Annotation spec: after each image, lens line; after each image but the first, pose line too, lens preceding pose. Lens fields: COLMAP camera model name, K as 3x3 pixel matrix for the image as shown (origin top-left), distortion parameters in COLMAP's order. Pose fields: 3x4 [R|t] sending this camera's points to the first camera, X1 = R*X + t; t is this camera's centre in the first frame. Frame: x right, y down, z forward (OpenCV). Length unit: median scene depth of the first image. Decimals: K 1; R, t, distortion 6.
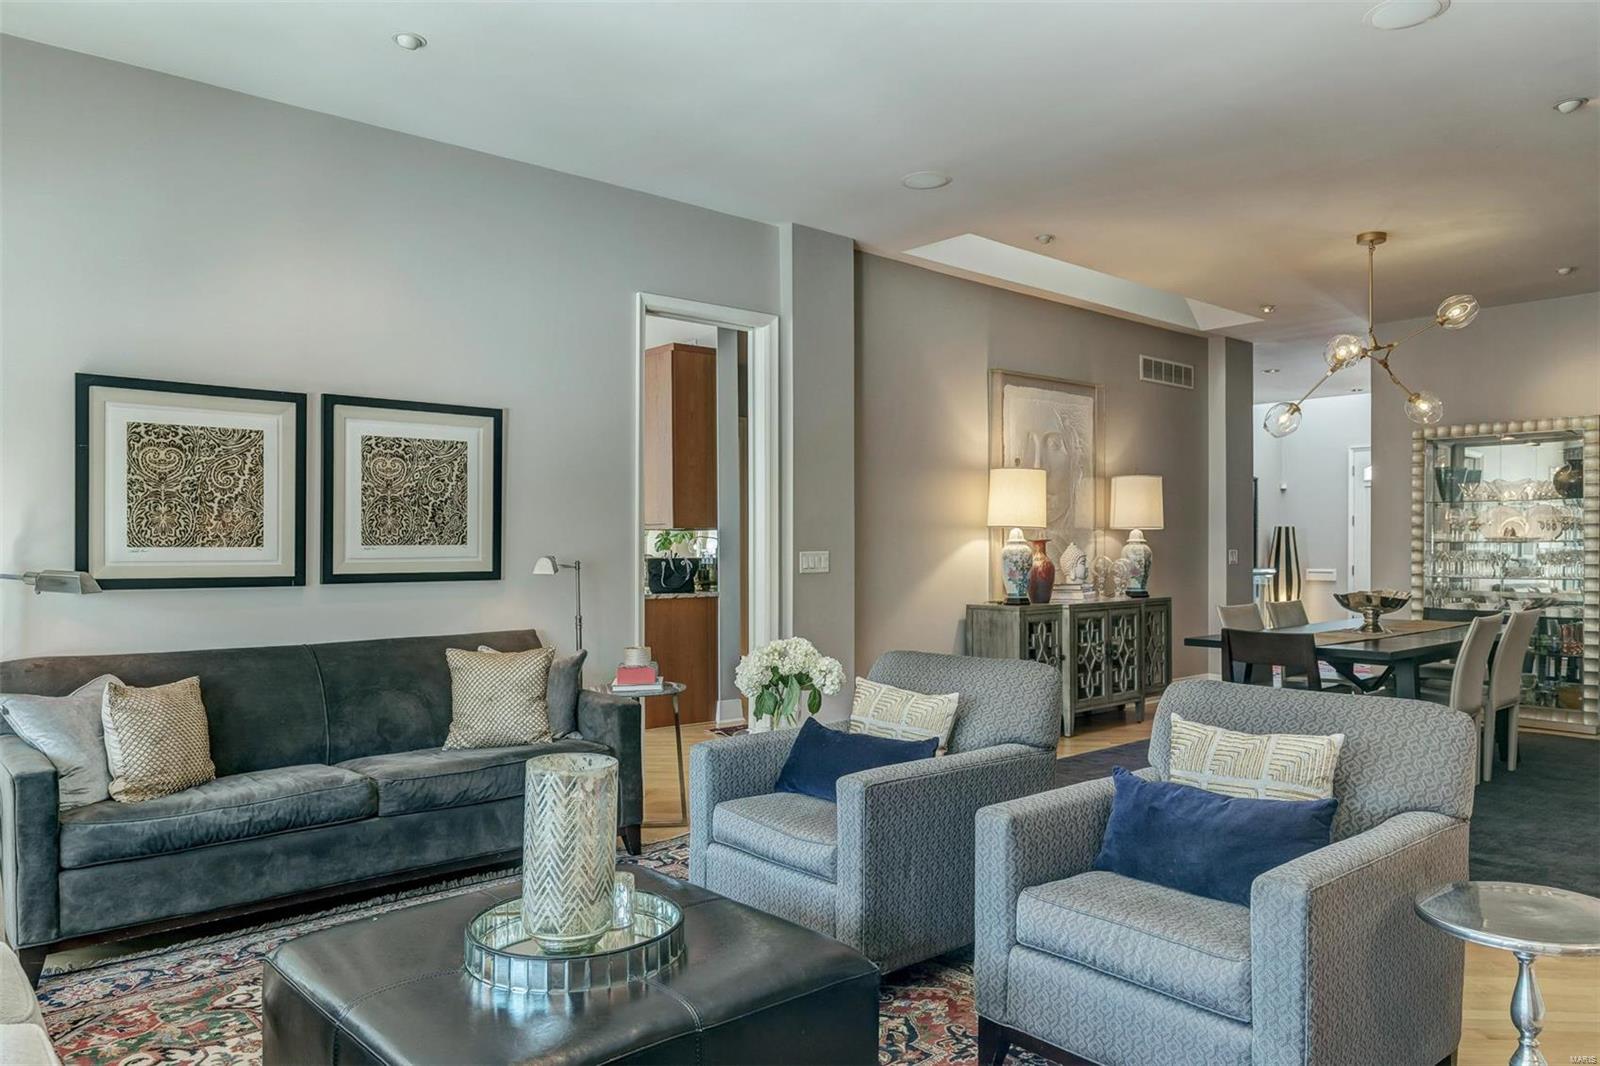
lens RADIAL K [[1097.6, 0, 793.4], [0, 1097.6, 537.7], [0, 0, 1]] dist [0.001401, 0.000105]
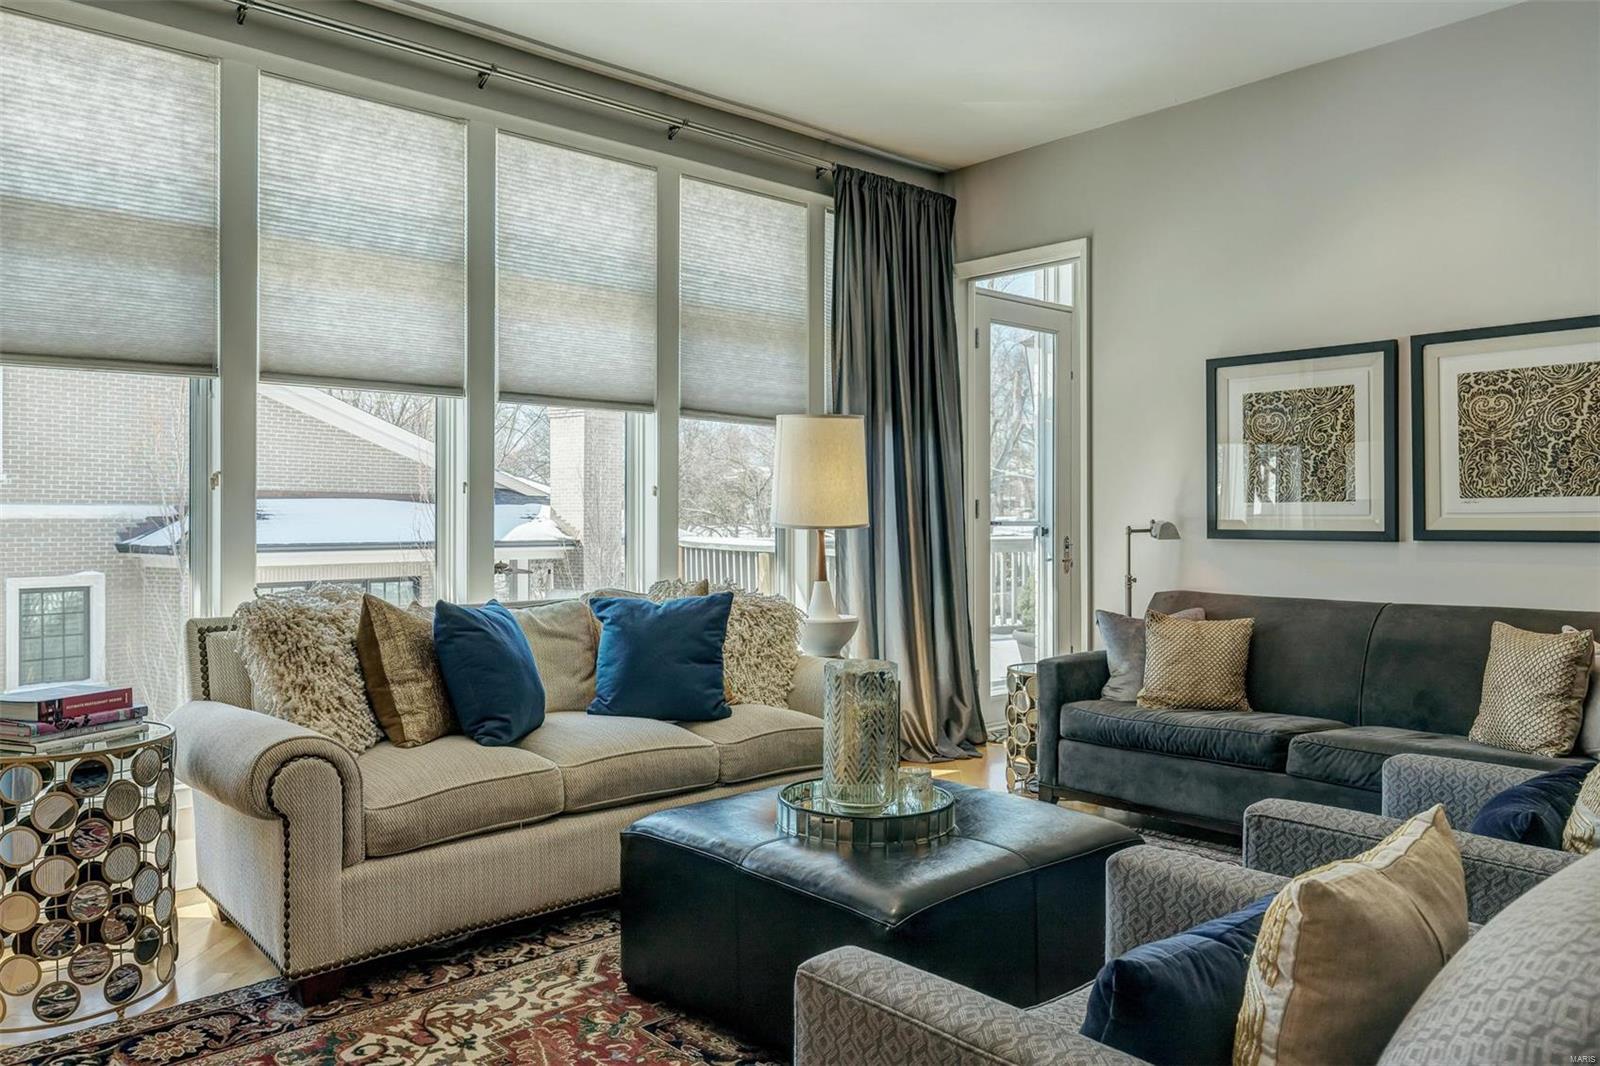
lens RADIAL K [[1140.9, 0, 787.7], [0, 1140.9, 531.9], [0, 0, 1]] dist [-0.007289, 0.003057]
pose [[-0.018023, 0.027664, -0.999455, 0.539406], [0.023322, 0.999357, 0.027241, -0.003662], [0.999566, -0.022818, -0.018656, 0.476300]]
